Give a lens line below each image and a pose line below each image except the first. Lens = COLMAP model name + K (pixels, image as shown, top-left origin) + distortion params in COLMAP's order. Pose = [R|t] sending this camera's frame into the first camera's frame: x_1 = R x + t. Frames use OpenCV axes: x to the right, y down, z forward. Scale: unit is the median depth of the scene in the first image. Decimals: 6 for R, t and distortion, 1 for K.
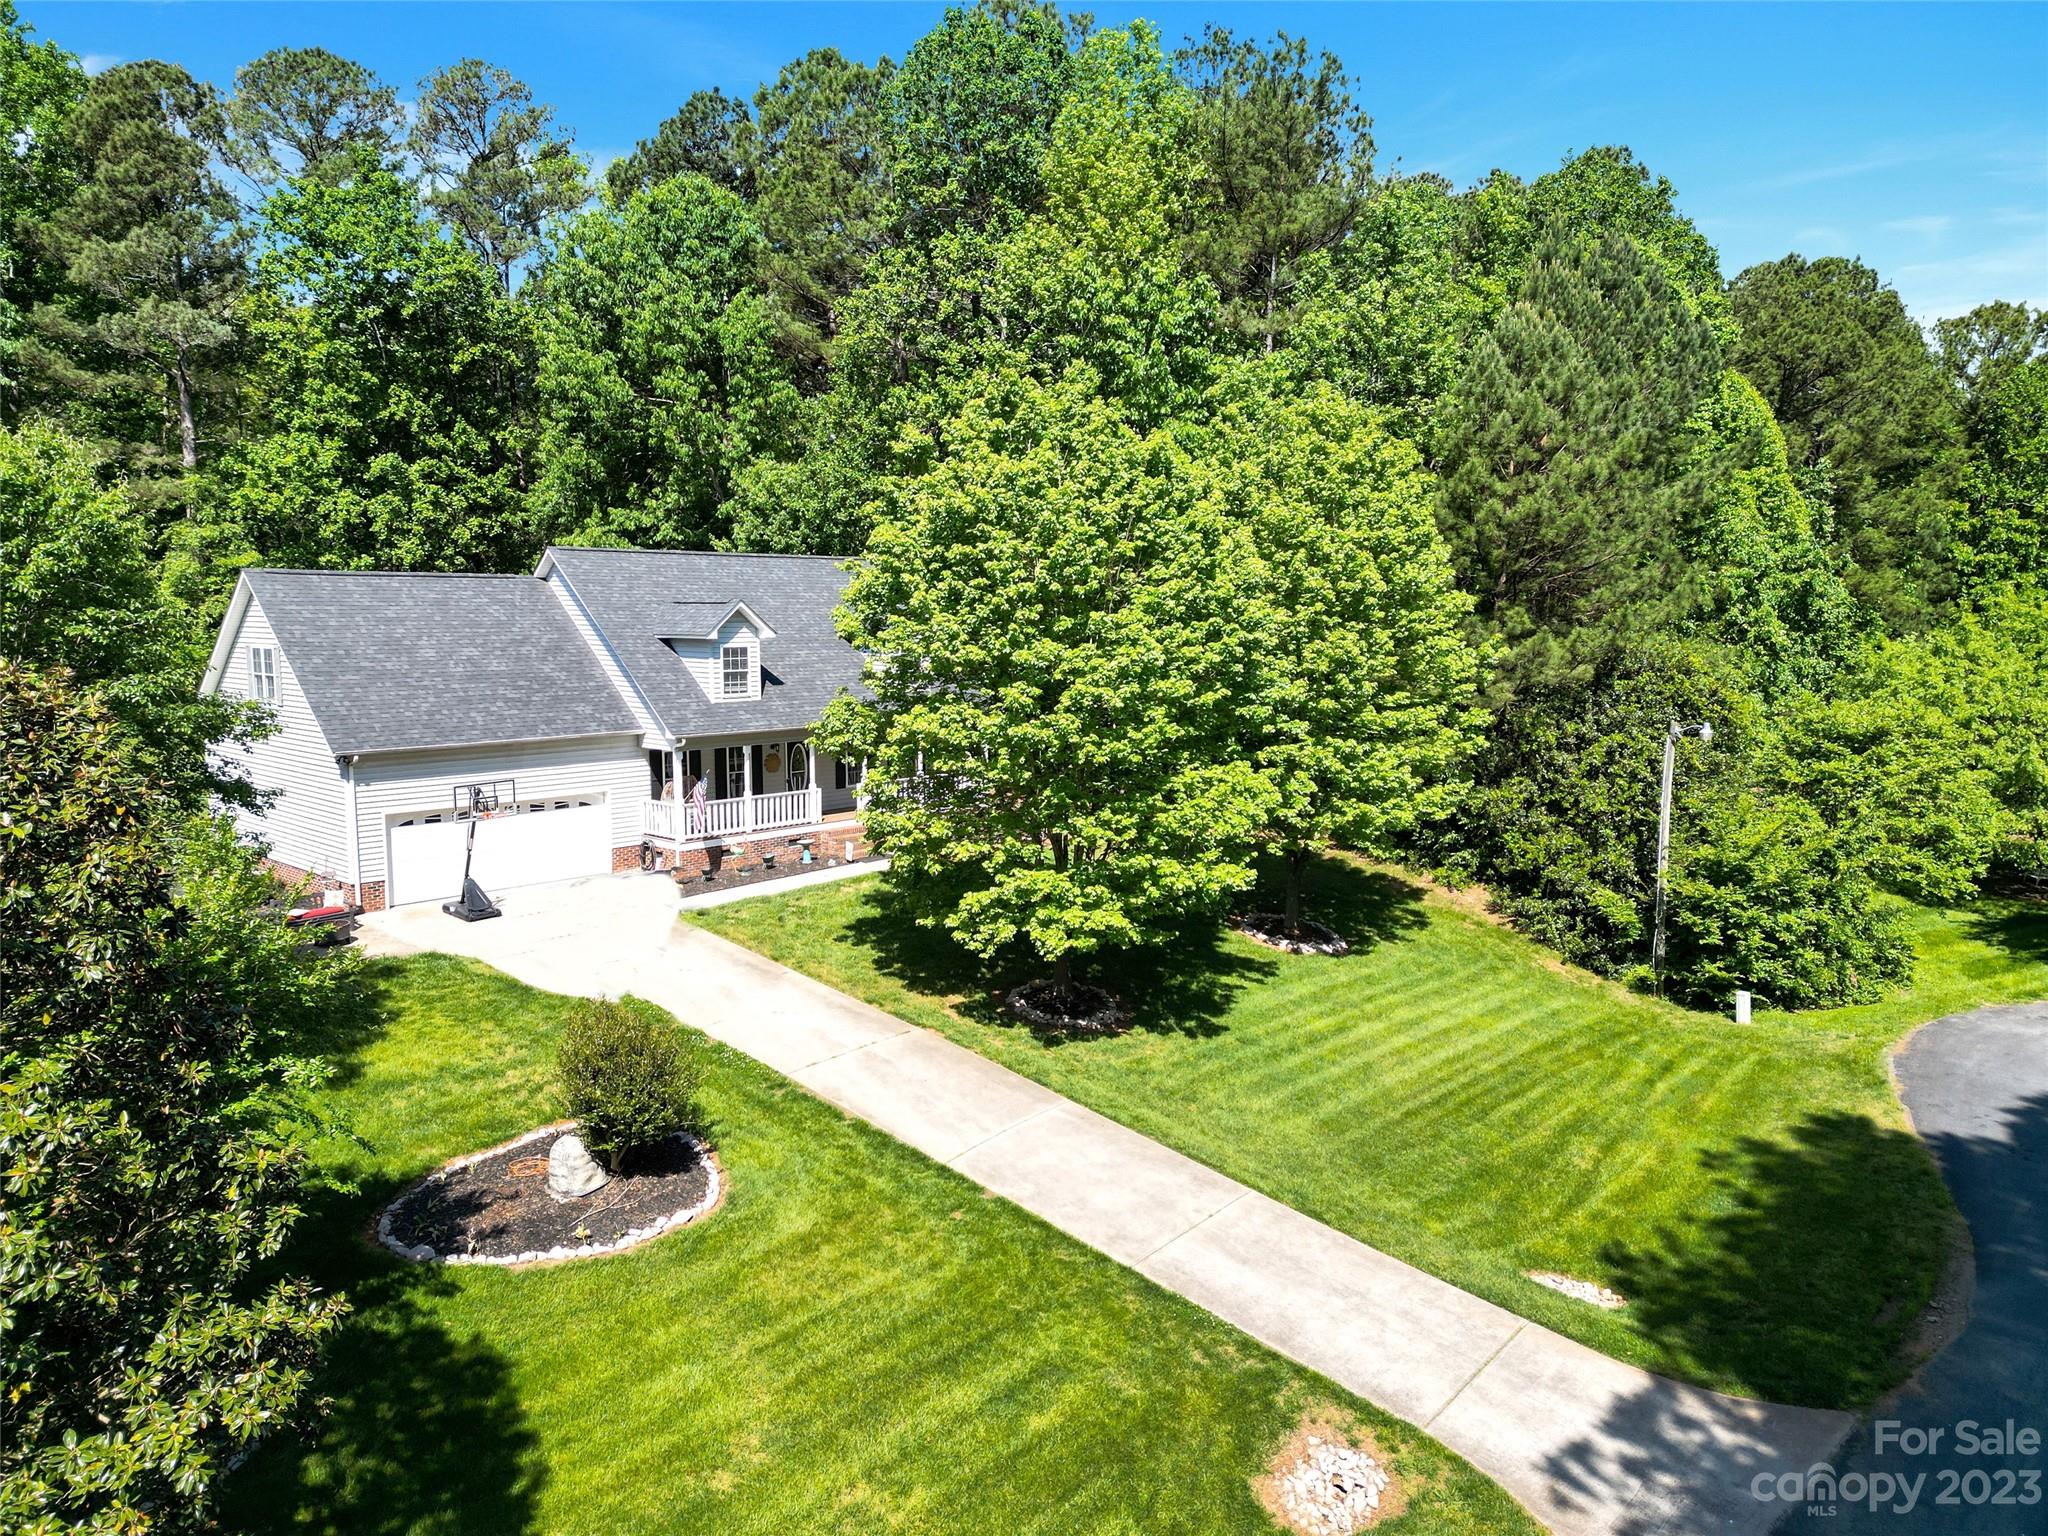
lens RADIAL K [[1438.2, 0, 1036.2], [0, 1438.2, 753.4], [0, 0, 1]] dist [0.068858, -0.060607]
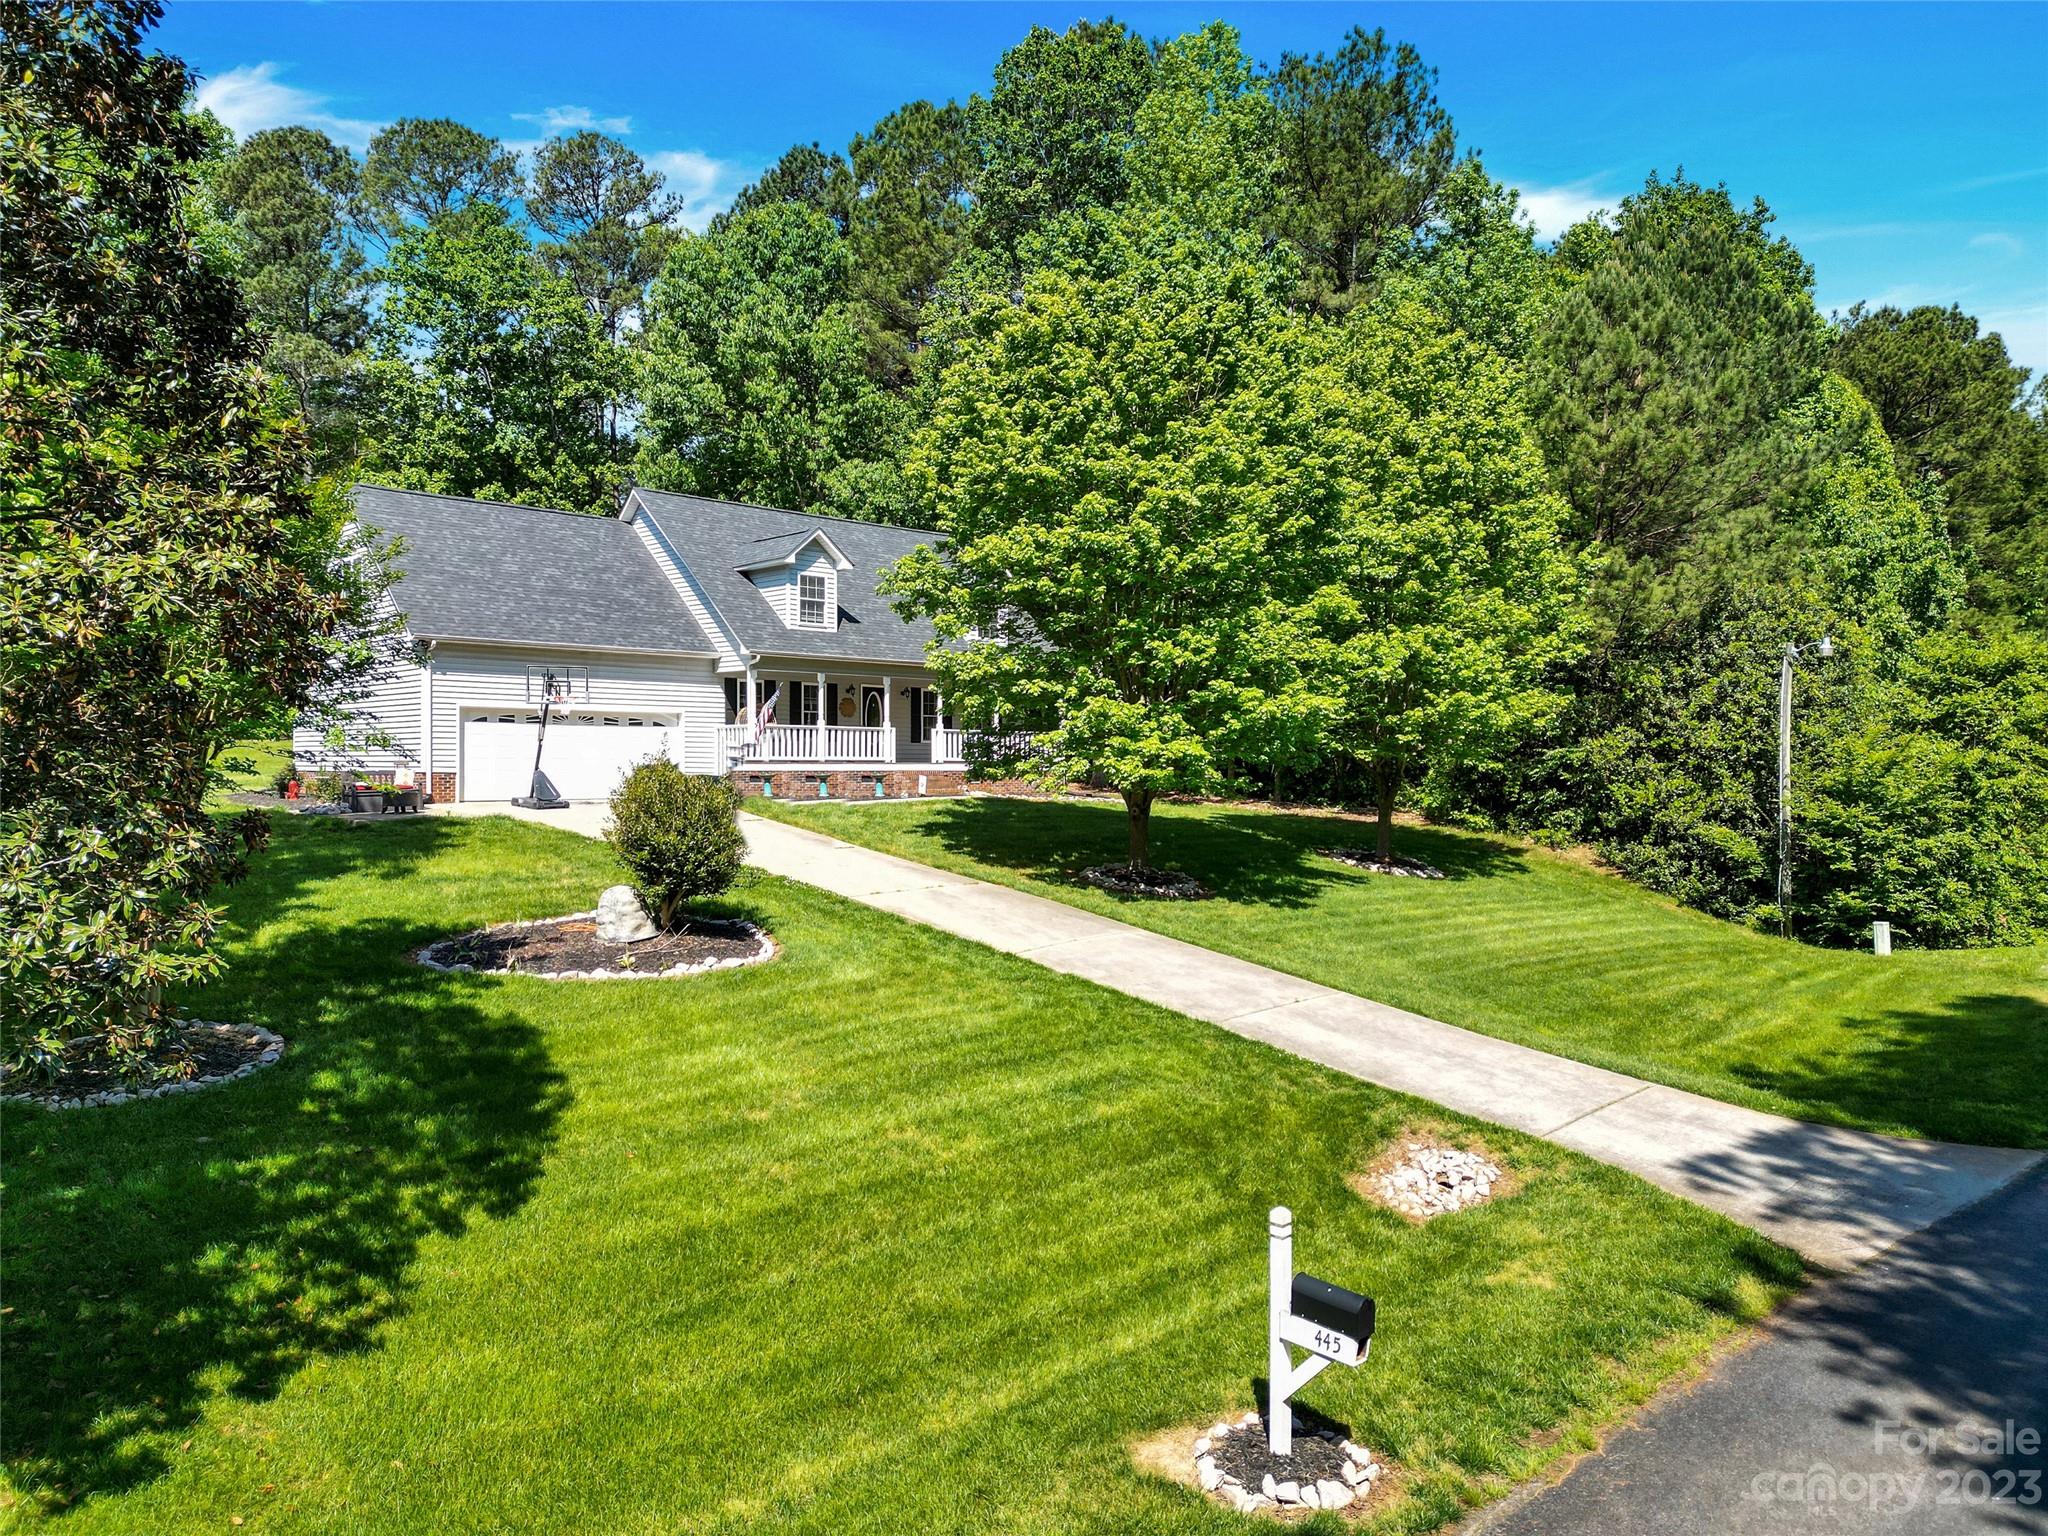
lens RADIAL K [[1438.2, 0, 1035.4], [0, 1438.2, 754.7], [0, 0, 1]] dist [0.068858, -0.060607]
pose [[0.998187, 0.003244, -0.060094, 0.005326], [-0.010015, 0.993576, -0.112726, 0.164839], [0.059342, 0.113123, 0.991807, 0.036223]]
